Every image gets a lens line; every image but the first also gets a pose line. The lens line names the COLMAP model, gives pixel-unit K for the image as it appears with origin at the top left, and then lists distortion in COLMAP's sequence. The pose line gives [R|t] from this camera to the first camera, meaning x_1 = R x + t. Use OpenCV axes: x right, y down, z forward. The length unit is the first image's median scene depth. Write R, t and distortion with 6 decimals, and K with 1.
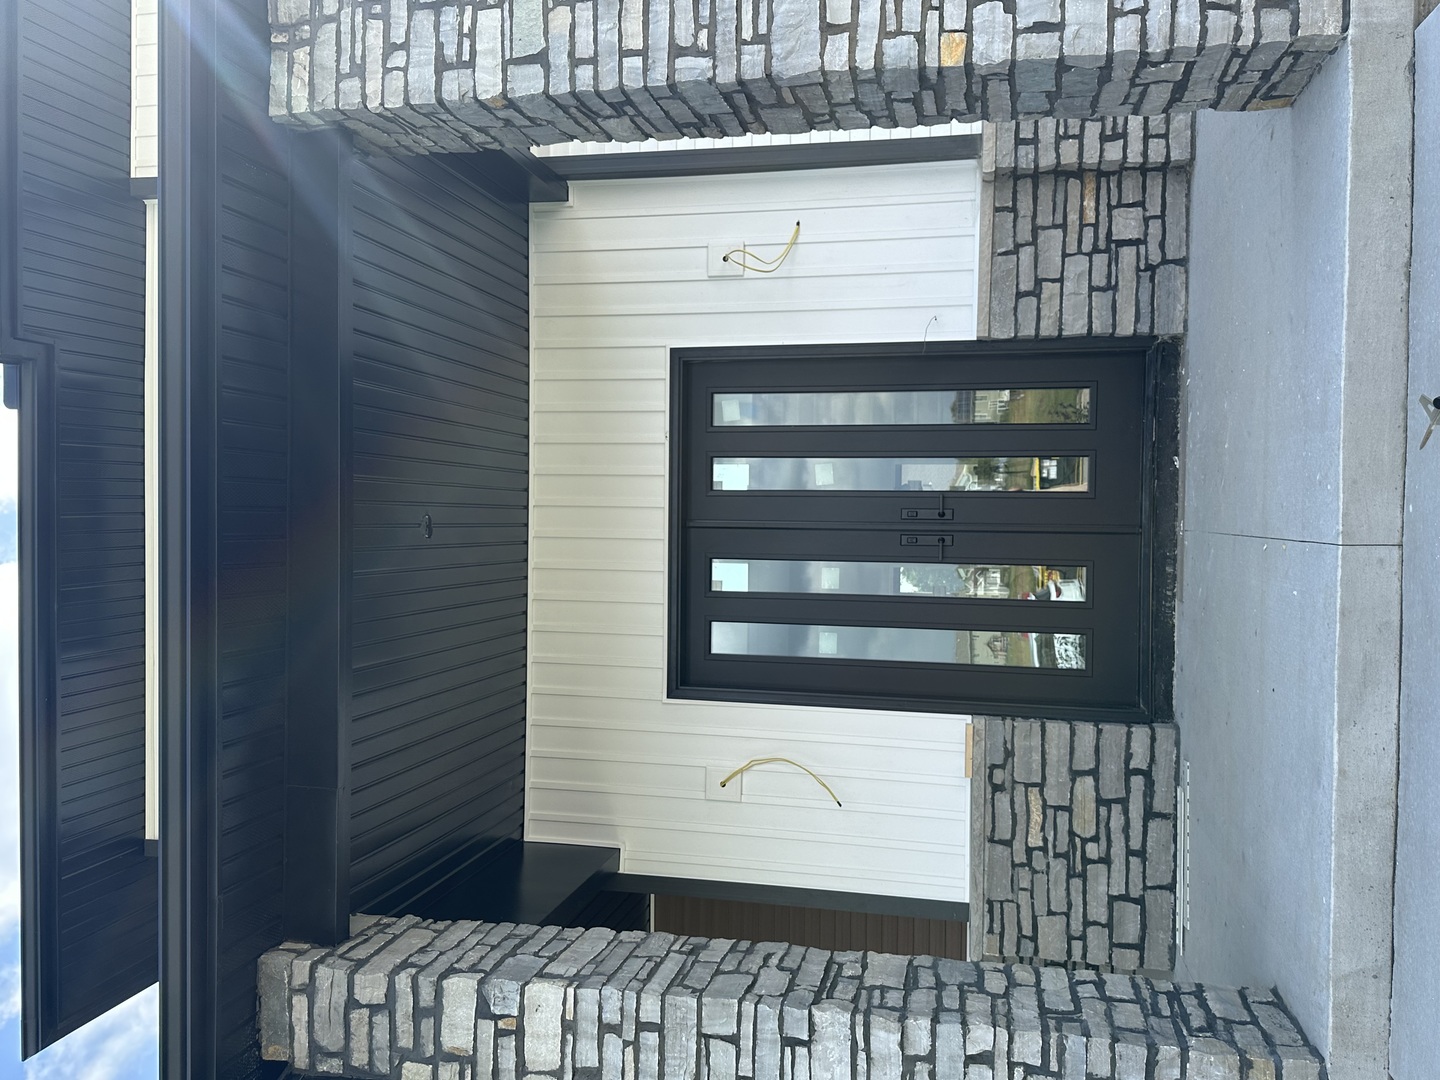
lens RADIAL K [[1205.5, 0, 720.0], [0, 1205.5, 540.0], [0, 0, 1]] dist [0.046789, -0.003834]
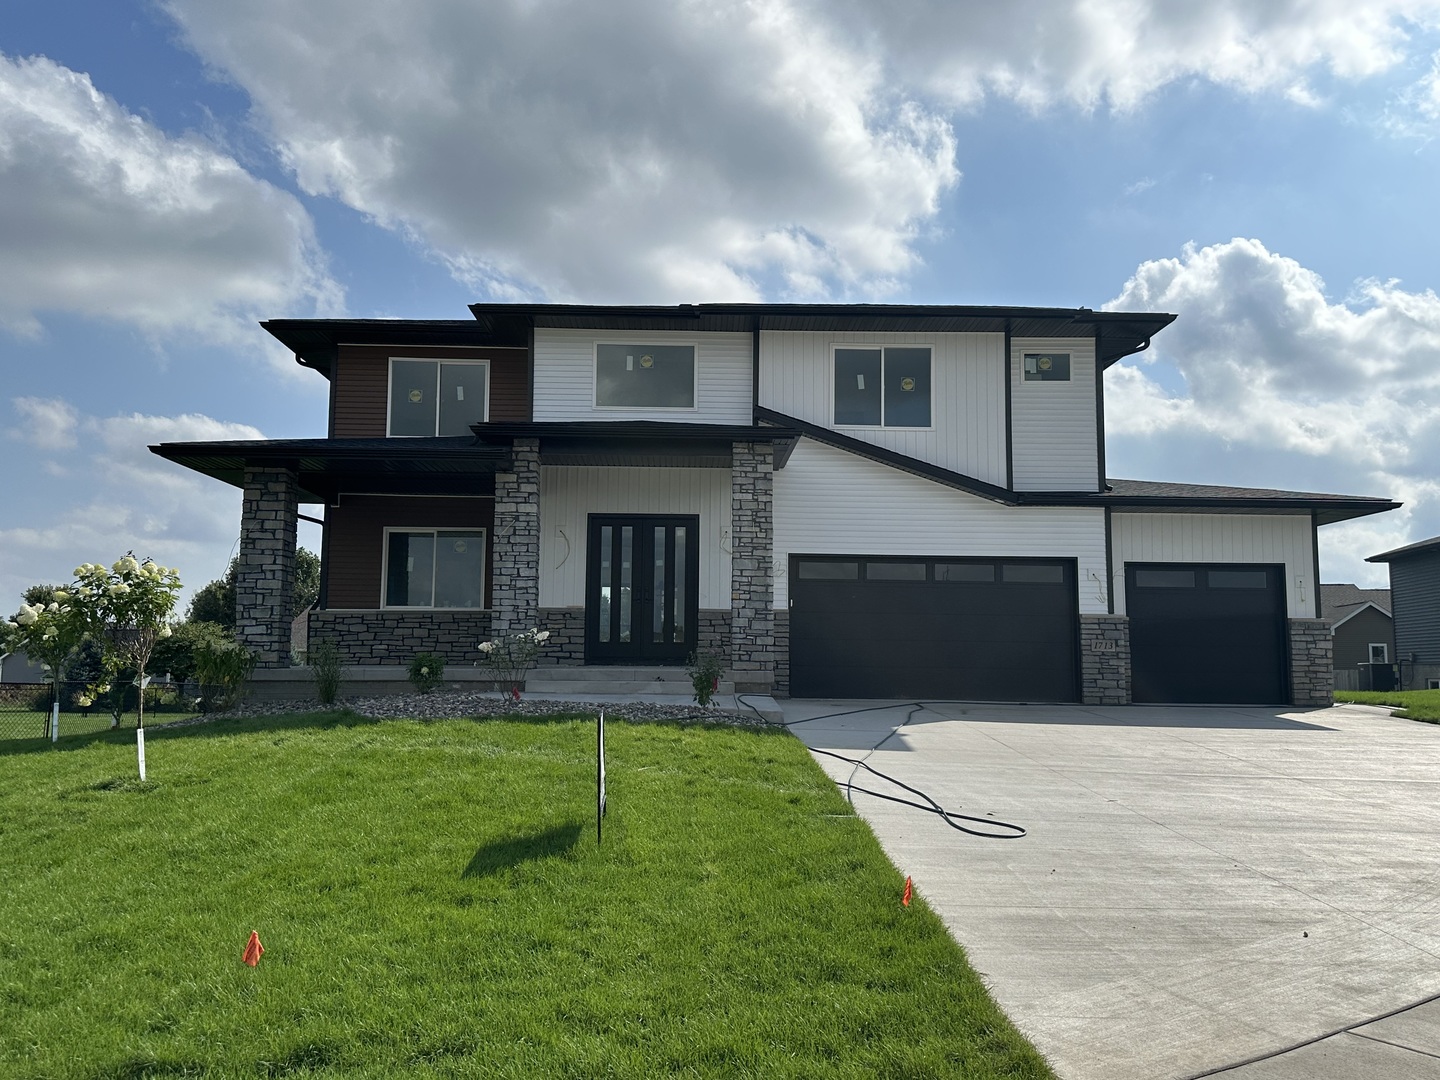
lens RADIAL K [[1205.5, 0, 720.0], [0, 1205.5, 540.0], [0, 0, 1]] dist [0.046789, -0.003834]
pose [[-0.003457, 0.994008, 0.109257, -0.497269], [-0.998677, 0.002175, -0.051381, -0.079022], [-0.051311, -0.109290, 0.992685, -3.342705]]
